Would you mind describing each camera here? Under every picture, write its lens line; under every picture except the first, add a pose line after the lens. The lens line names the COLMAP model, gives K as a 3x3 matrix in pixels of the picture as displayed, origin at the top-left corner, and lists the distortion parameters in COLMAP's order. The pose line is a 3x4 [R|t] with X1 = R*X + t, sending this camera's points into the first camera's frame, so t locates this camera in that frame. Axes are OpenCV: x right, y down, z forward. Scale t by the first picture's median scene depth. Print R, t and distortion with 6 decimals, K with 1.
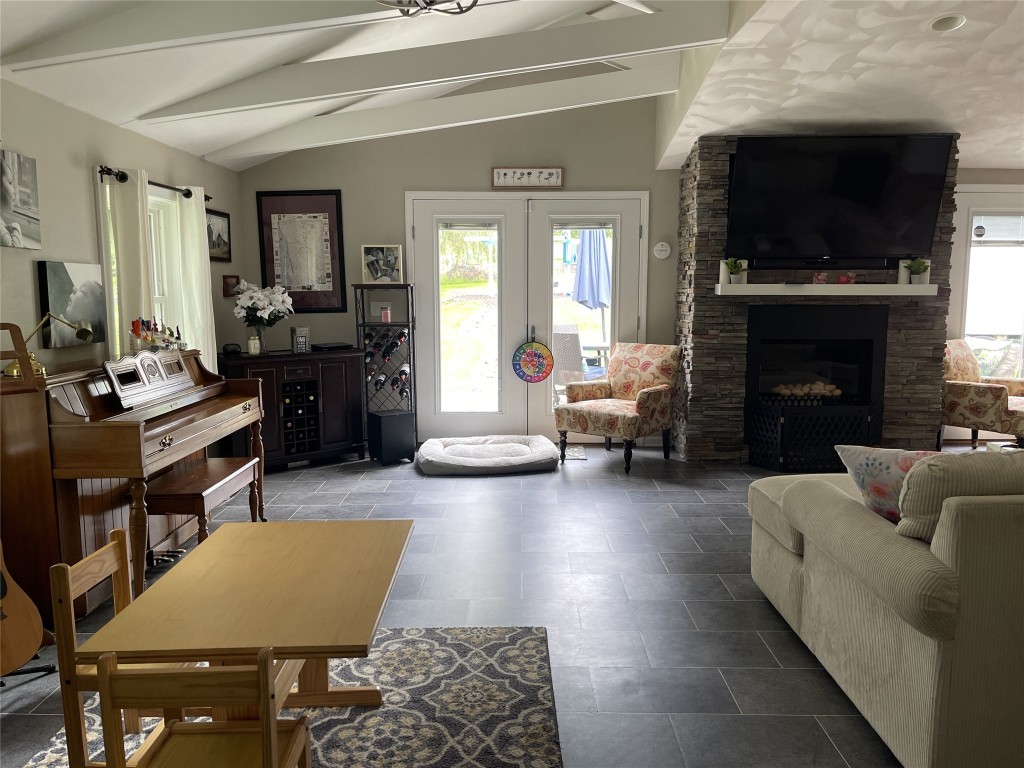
lens RADIAL K [[790.2, 0, 513.7], [0, 790.2, 383.2], [0, 0, 1]] dist [0.064155, -0.059537]
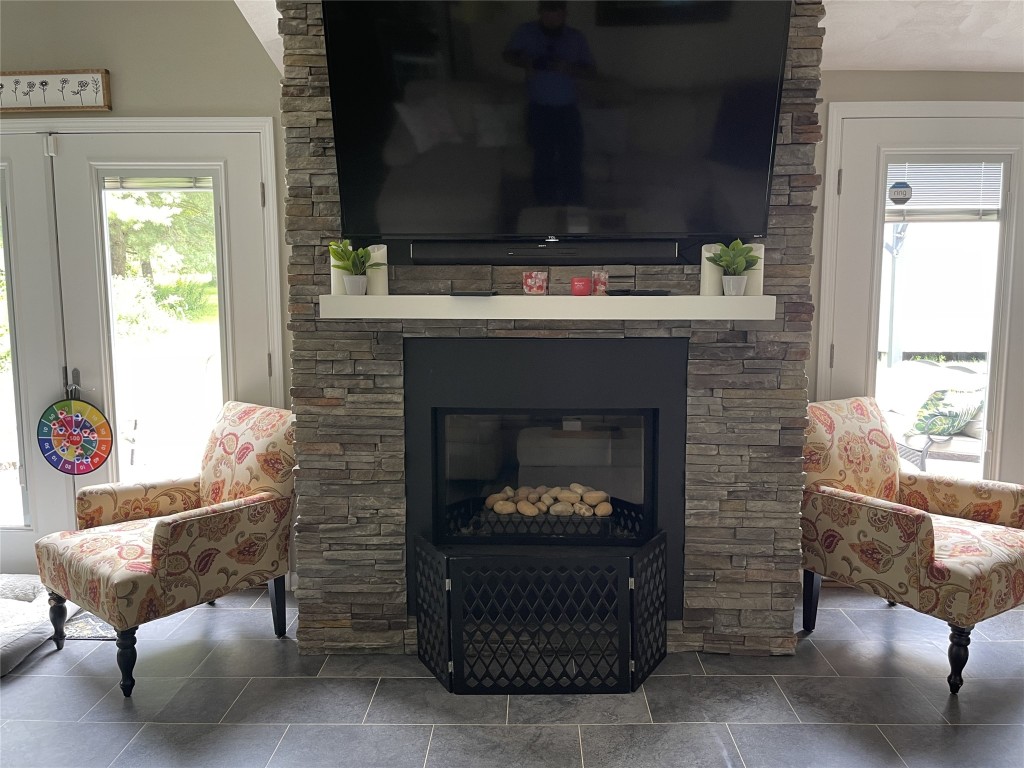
lens RADIAL K [[790.2, 0, 517.2], [0, 790.2, 380.5], [0, 0, 1]] dist [0.064155, -0.059537]
pose [[0.999615, 0.000327, -0.027739, 0.373881], [-0.000429, 0.999993, -0.003672, -0.069466], [0.027737, 0.003683, 0.999608, 0.508805]]
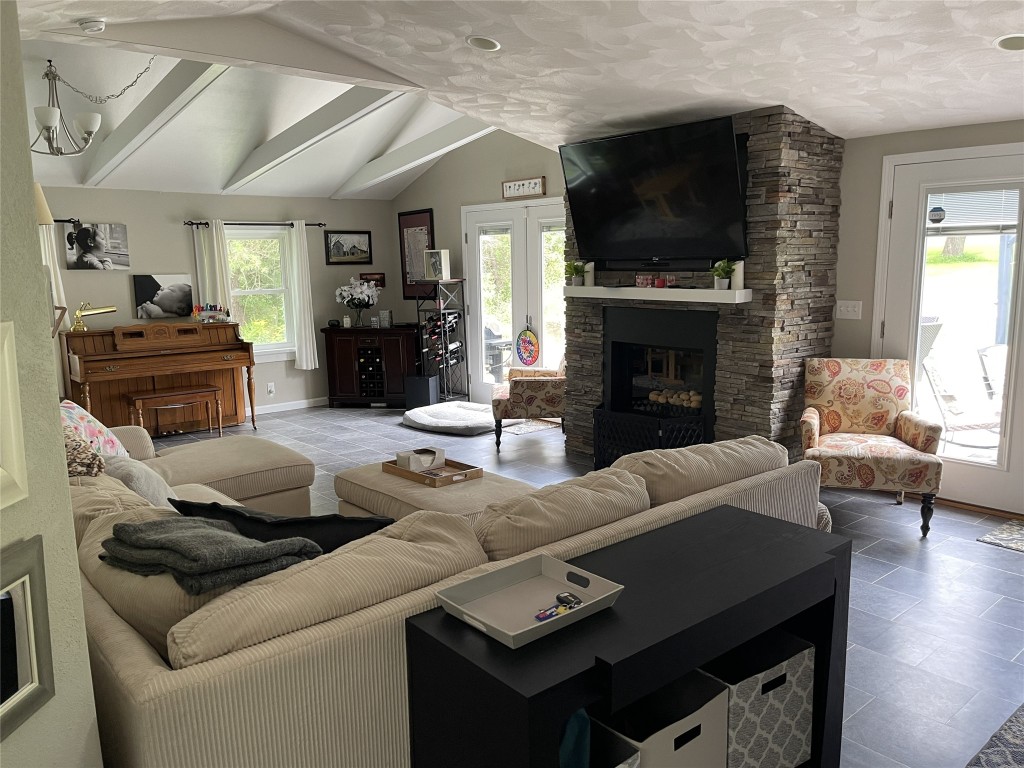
lens RADIAL K [[790.2, 0, 516.0], [0, 790.2, 389.2], [0, 0, 1]] dist [0.064155, -0.059537]
pose [[0.652108, 0.114141, -0.749484, 0.979490], [-0.078500, 0.993453, 0.082995, -0.067225], [0.754051, 0.004713, 0.656799, 0.248895]]
